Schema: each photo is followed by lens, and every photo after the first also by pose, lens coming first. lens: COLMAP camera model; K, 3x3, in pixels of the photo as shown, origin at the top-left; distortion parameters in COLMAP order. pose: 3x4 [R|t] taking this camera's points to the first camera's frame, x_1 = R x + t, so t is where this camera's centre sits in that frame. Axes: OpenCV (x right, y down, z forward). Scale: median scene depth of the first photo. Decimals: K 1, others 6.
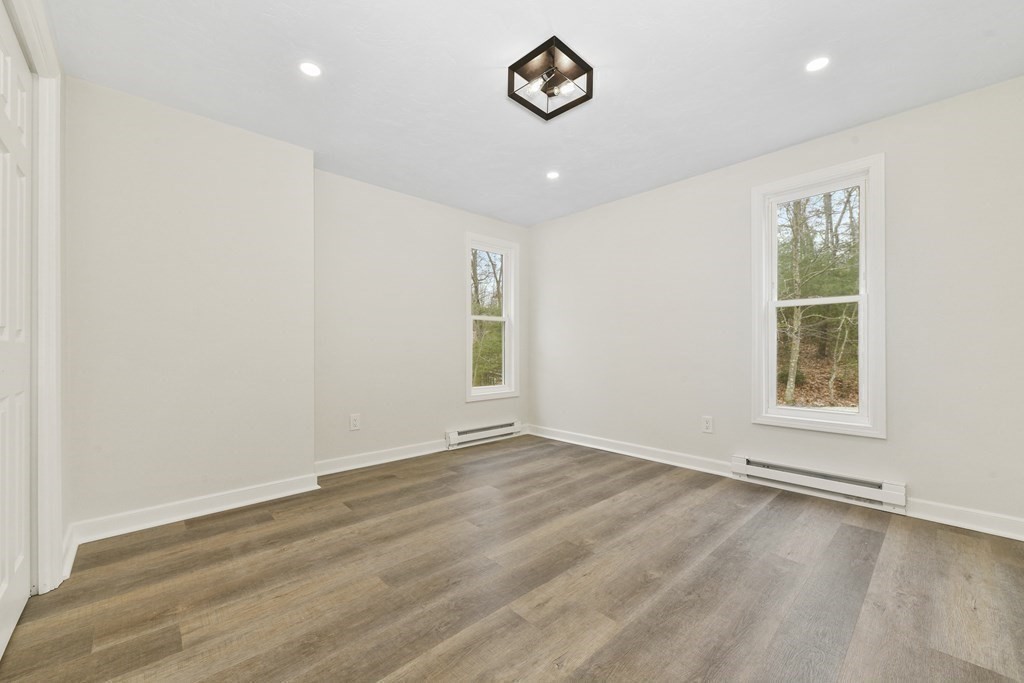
lens RADIAL K [[406.0, 0, 513.5], [0, 406.0, 355.5], [0, 0, 1]] dist [0.001607, -0.002223]
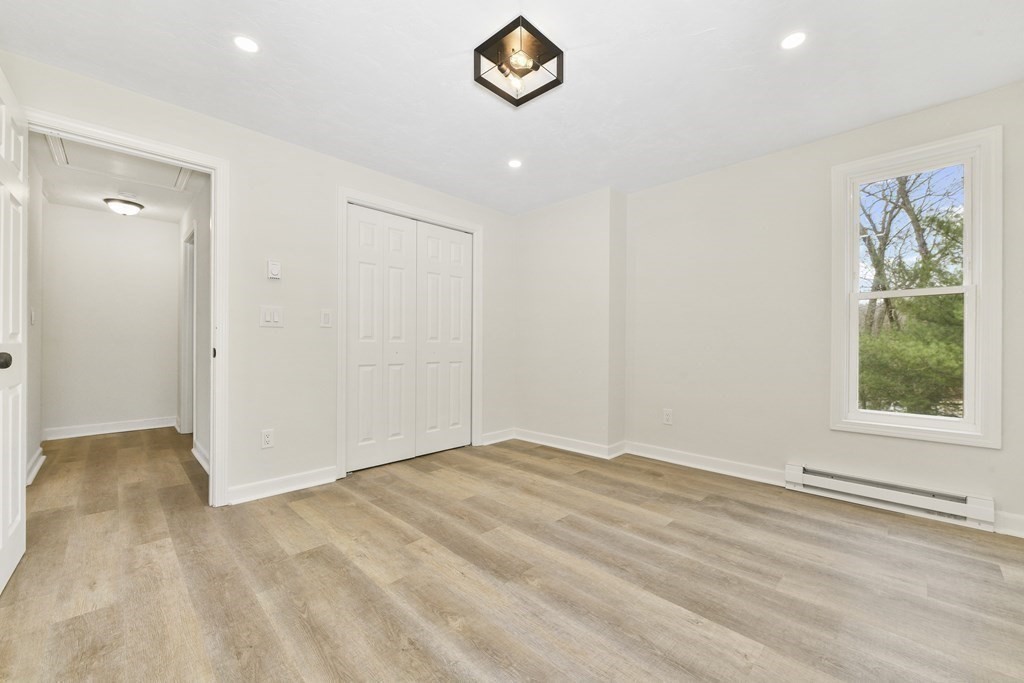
lens RADIAL K [[406.0, 0, 514.5], [0, 406.0, 346.0], [0, 0, 1]] dist [0.001607, -0.002223]
pose [[0.032654, 0.007069, -0.999442, 0.907828], [-0.021436, 0.999750, 0.006370, -0.016067], [0.999237, 0.021216, 0.032797, 0.845321]]
